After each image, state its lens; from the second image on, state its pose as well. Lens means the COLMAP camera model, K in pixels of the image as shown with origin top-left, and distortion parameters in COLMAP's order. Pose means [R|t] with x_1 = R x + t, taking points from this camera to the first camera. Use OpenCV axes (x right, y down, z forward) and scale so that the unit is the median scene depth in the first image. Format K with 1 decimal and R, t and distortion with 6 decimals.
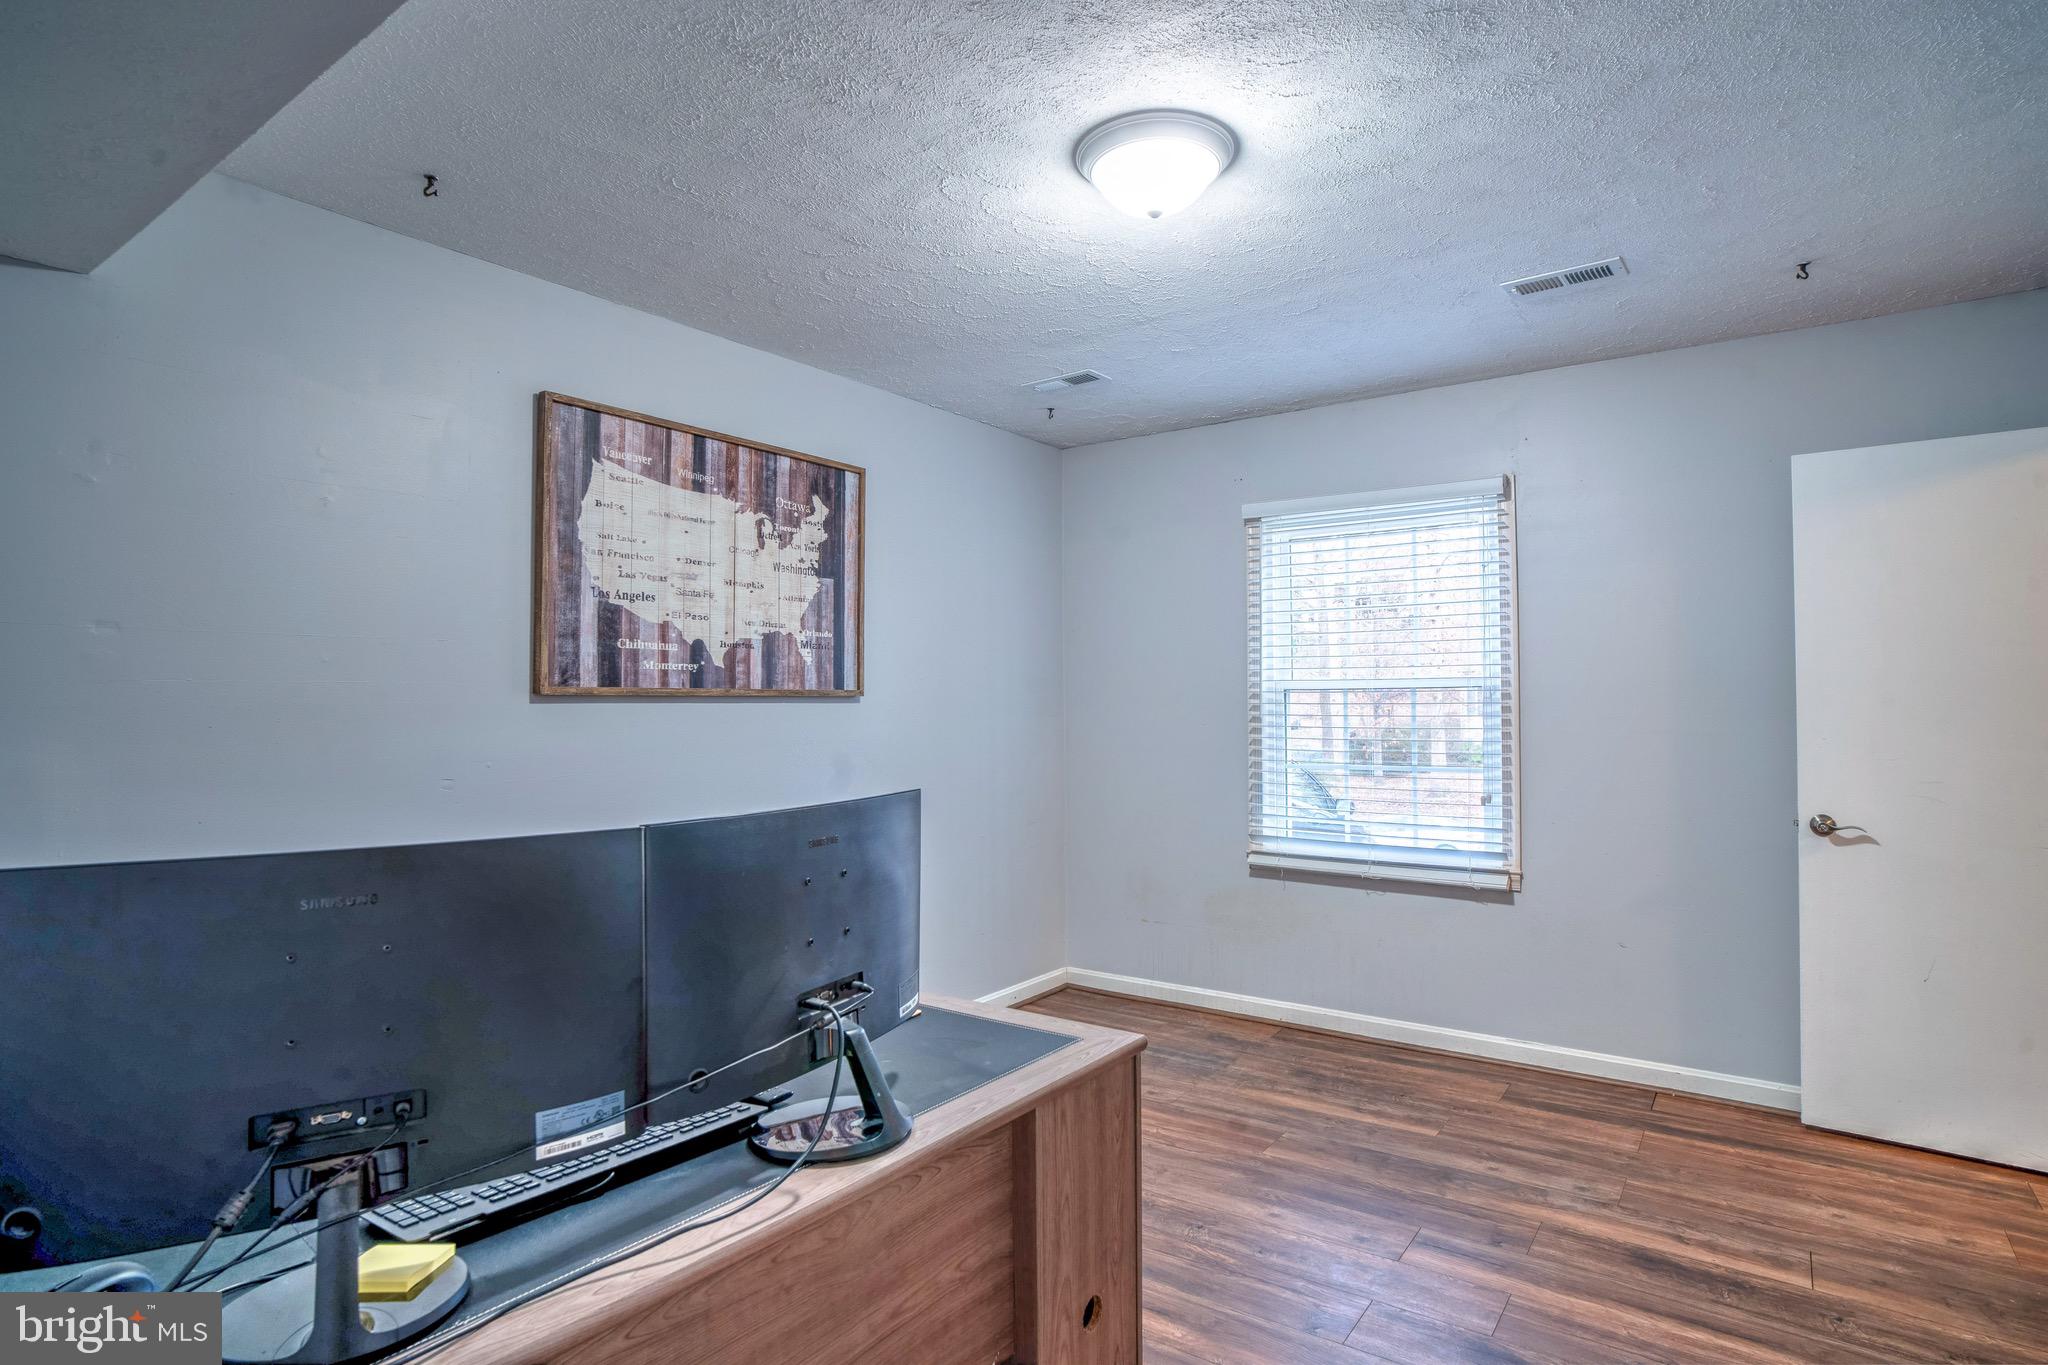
lens RADIAL K [[1072.6, 0, 1025.1], [0, 1072.6, 678.2], [0, 0, 1]] dist [-0.052989, 0.026909]
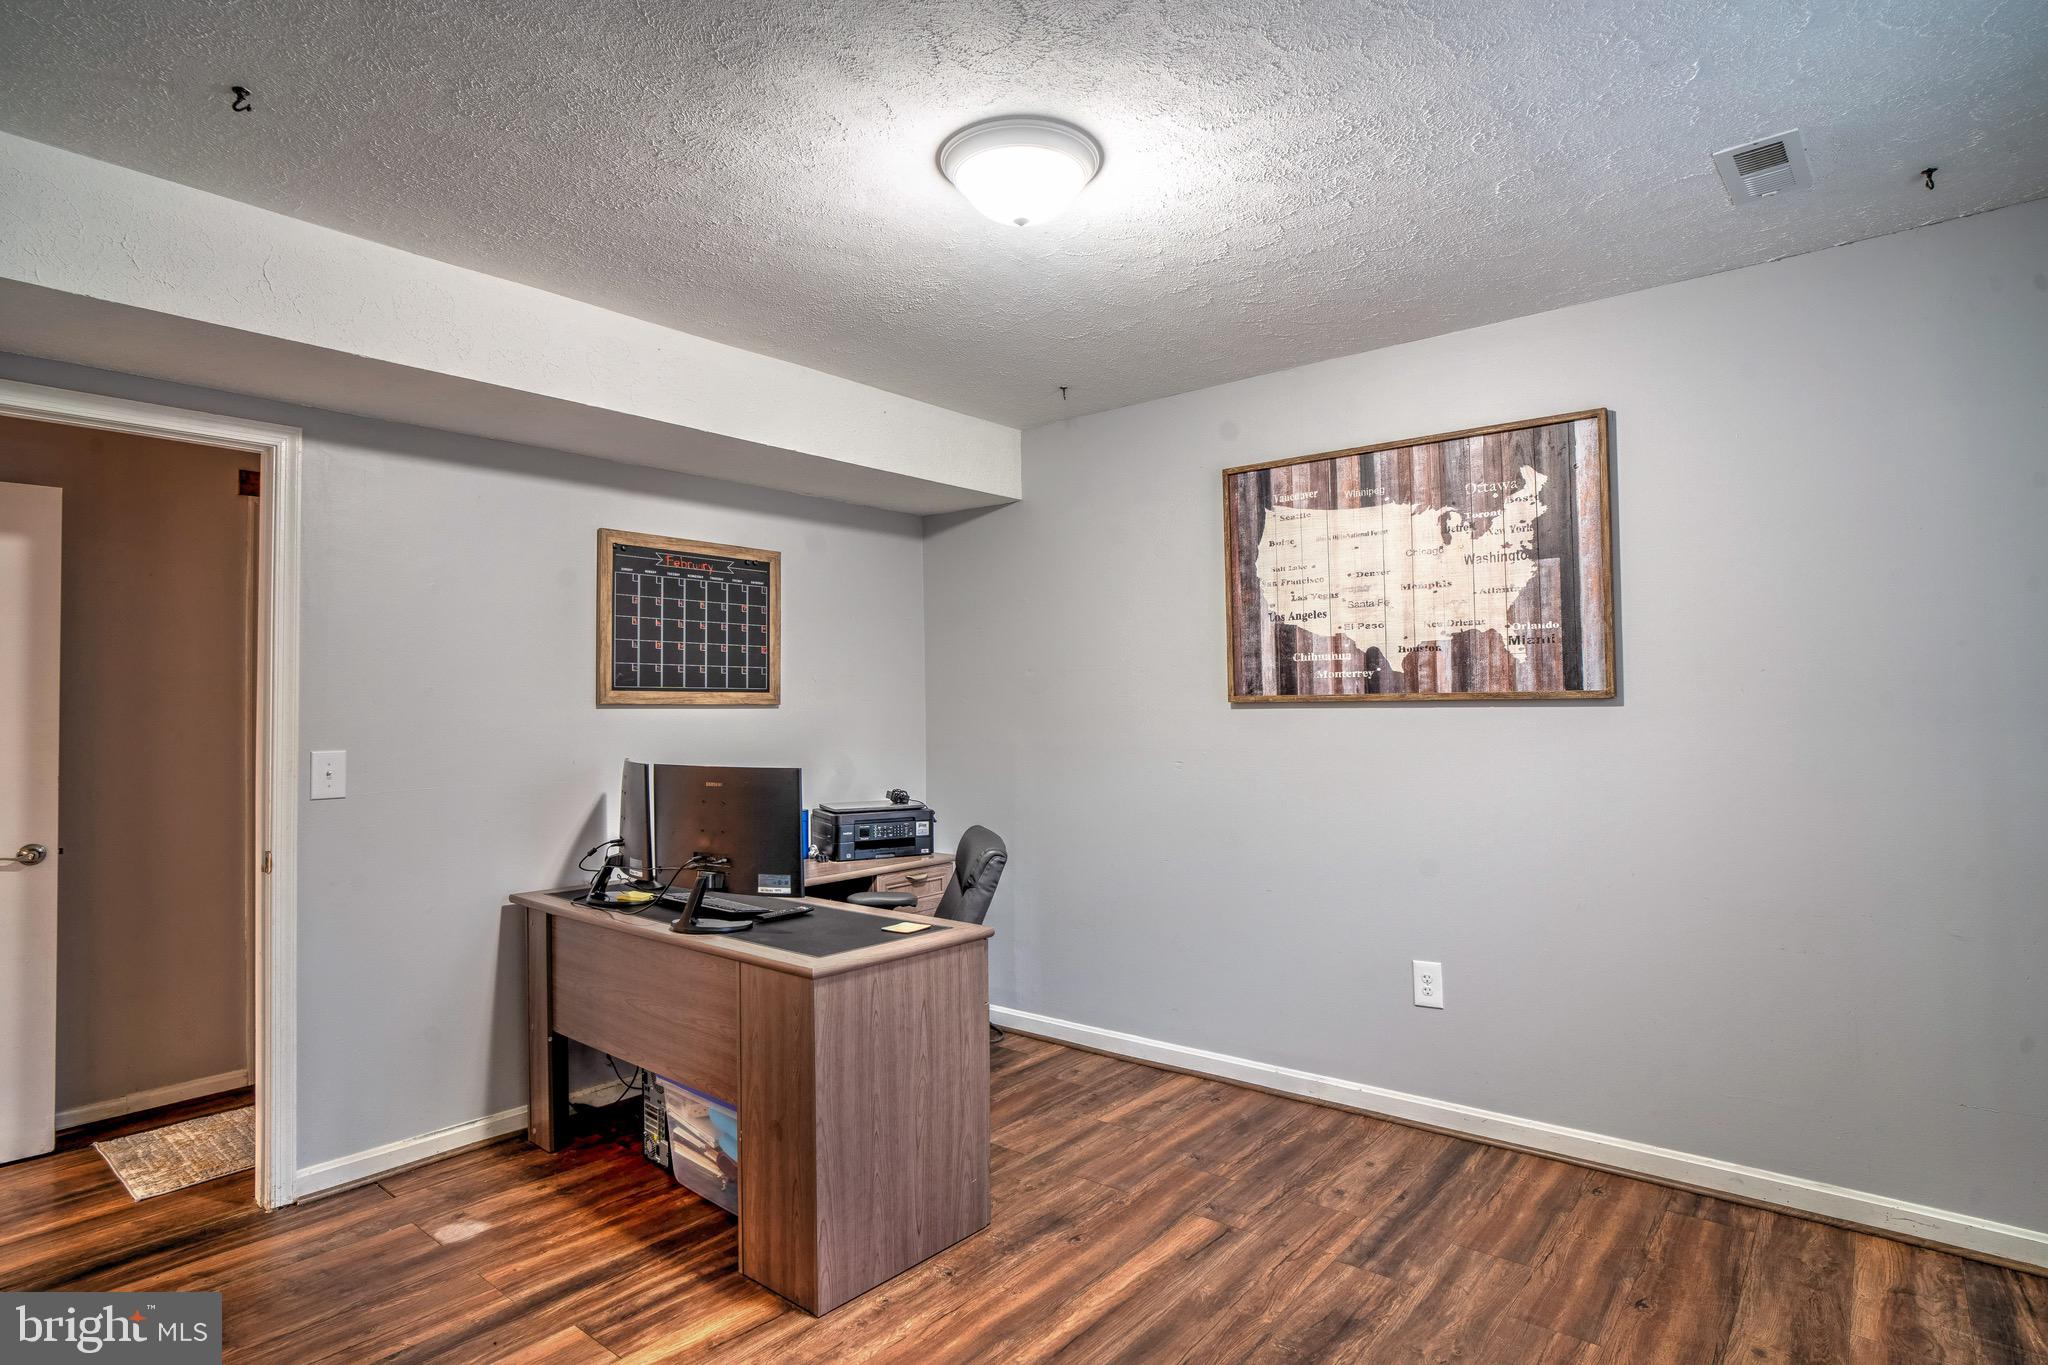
lens RADIAL K [[1072.6, 0, 1025.1], [0, 1072.6, 678.2], [0, 0, 1]] dist [-0.052989, 0.026909]
pose [[-0.066184, -0.023368, -0.997534, 0.760726], [0.032295, 0.999152, -0.025548, 0.009814], [0.997285, -0.033906, -0.065374, 0.729008]]
